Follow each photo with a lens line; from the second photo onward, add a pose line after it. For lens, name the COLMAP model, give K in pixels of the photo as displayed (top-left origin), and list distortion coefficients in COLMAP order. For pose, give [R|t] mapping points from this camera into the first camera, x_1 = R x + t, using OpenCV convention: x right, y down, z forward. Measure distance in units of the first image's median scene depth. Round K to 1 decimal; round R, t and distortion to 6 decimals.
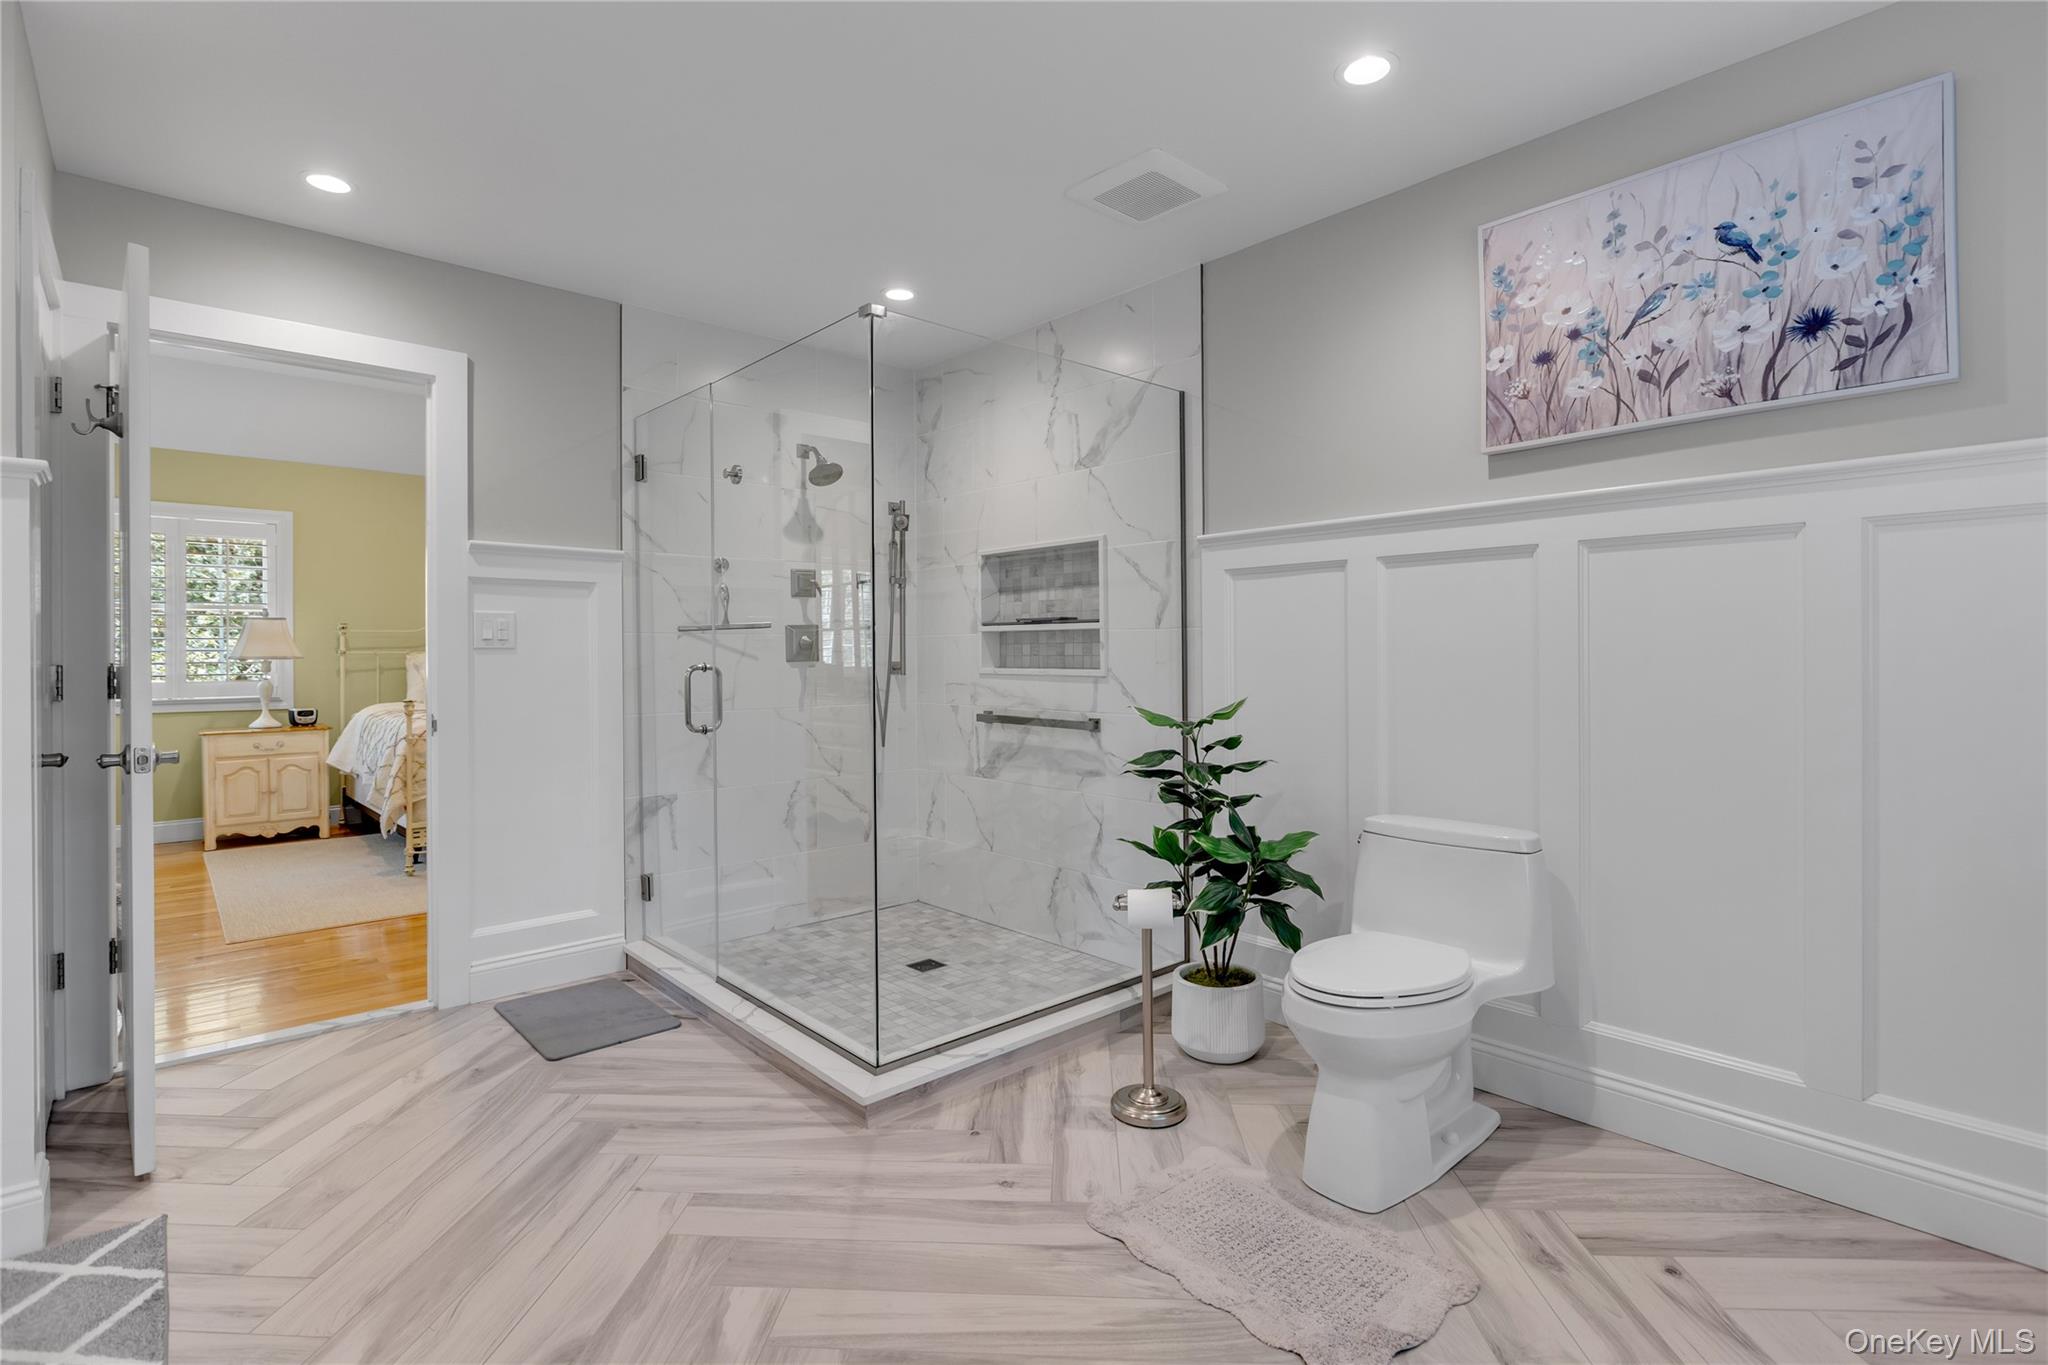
lens RADIAL K [[953.2, 0, 1009.9], [0, 953.2, 648.4], [0, 0, 1]] dist [0.000413, 0.000157]
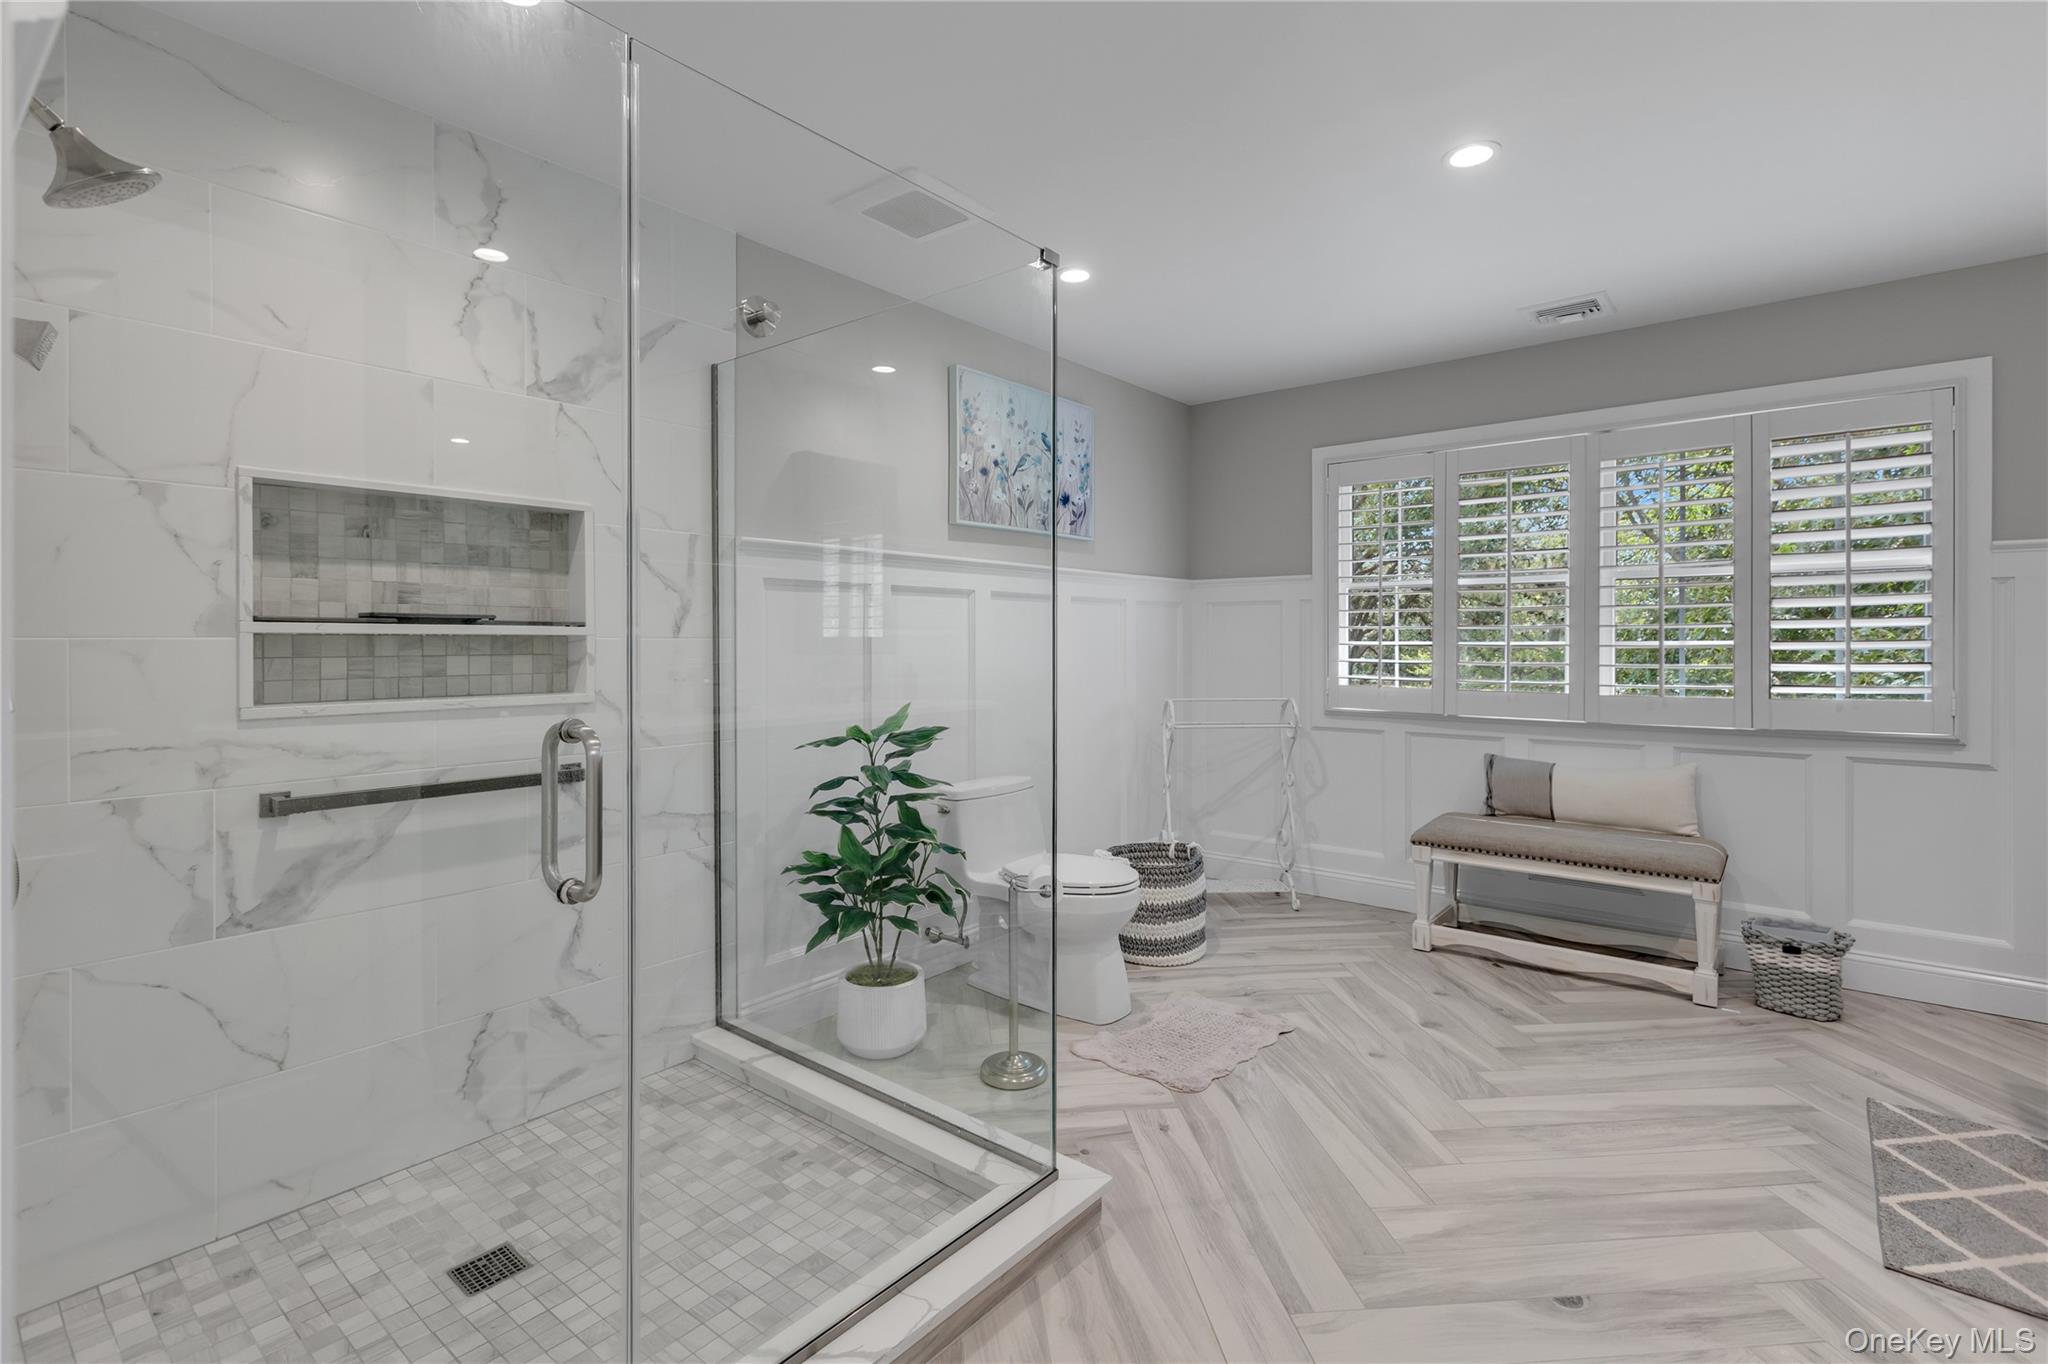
lens RADIAL K [[953.2, 0, 1009.9], [0, 953.2, 647.9], [0, 0, 1]] dist [0.000413, 0.000157]
pose [[-0.146239, 0.000885, 0.989249, -0.731454], [0.001277, 0.999999, -0.000706, -0.012145], [-0.989249, 0.001160, -0.146240, 0.885627]]
